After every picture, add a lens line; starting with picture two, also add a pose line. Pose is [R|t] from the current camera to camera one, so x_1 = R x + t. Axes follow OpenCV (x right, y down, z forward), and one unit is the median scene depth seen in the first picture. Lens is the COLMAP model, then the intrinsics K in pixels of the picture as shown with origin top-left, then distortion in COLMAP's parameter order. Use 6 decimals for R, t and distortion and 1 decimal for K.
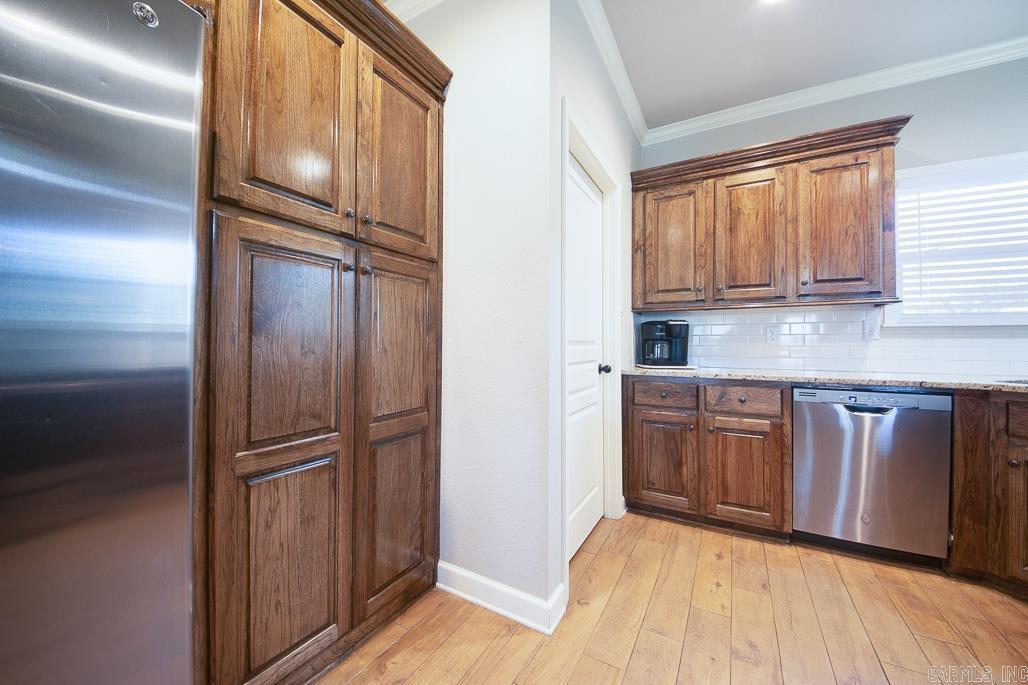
lens RADIAL K [[373.4, 0, 495.1], [0, 373.4, 340.7], [0, 0, 1]] dist [-0.025612, -0.001215]
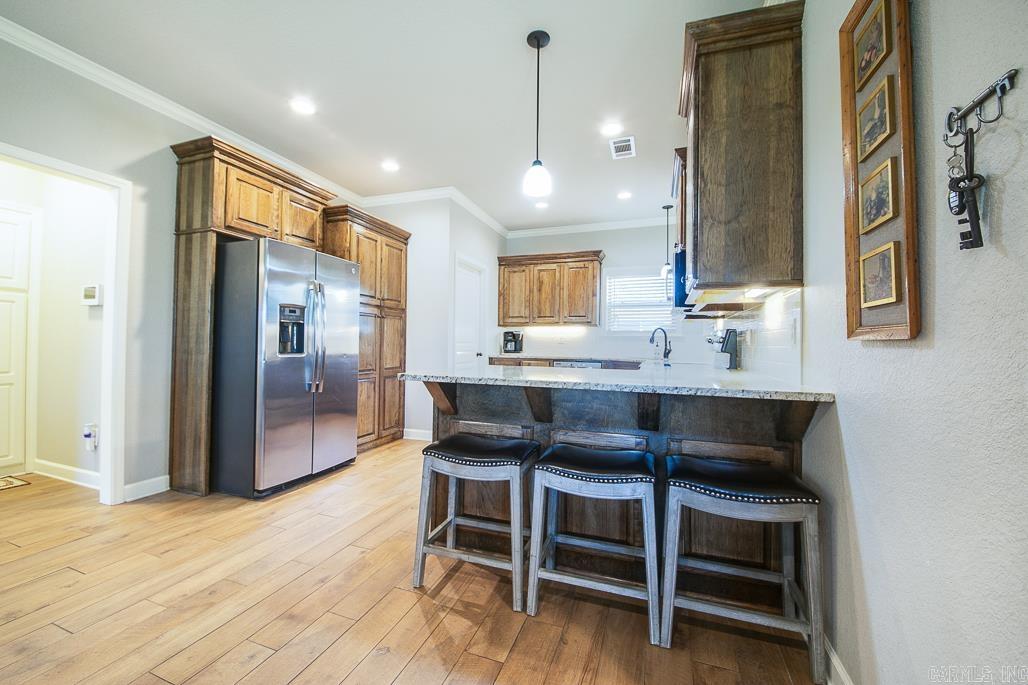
lens RADIAL K [[422.9, 0, 508.0], [0, 422.9, 338.1], [0, 0, 1]] dist [0.000766, -0.000003]
pose [[0.981179, 0.007467, 0.192955, -0.019086], [-0.007099, 0.999971, -0.002601, -0.013911], [-0.192969, 0.001182, 0.981204, -1.586897]]
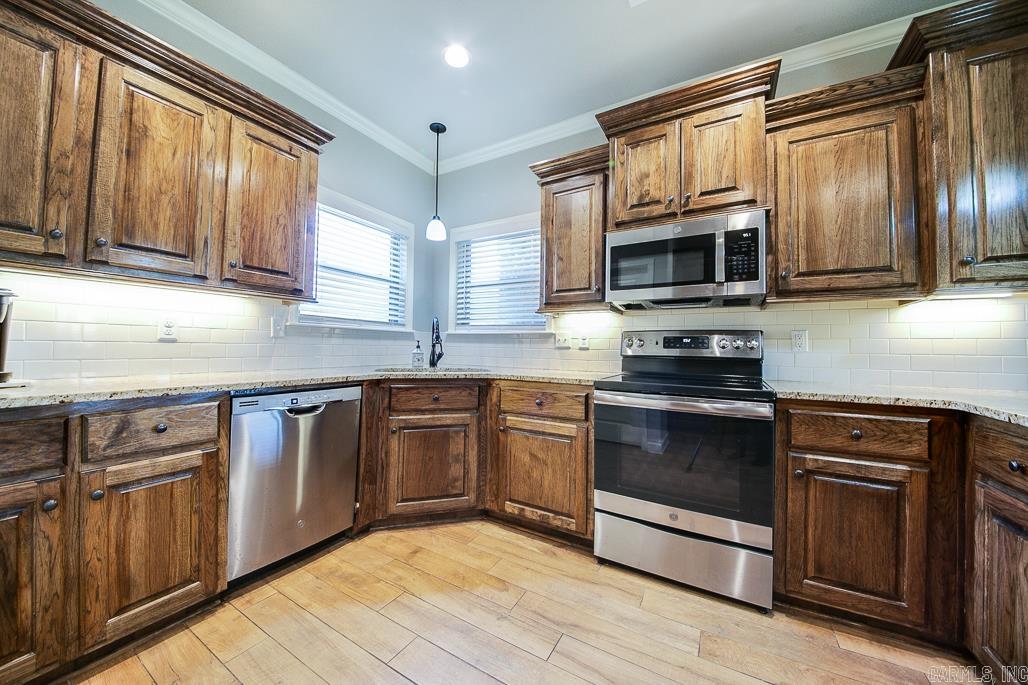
lens RADIAL K [[363.5, 0, 510.7], [0, 363.5, 337.5], [0, 0, 1]] dist [-0.009932, -0.003001]
pose [[-0.030140, 0.017618, 0.999390, 0.034818], [-0.029190, 0.999403, -0.018499, -0.000815], [-0.999119, -0.029729, -0.029608, 0.420645]]
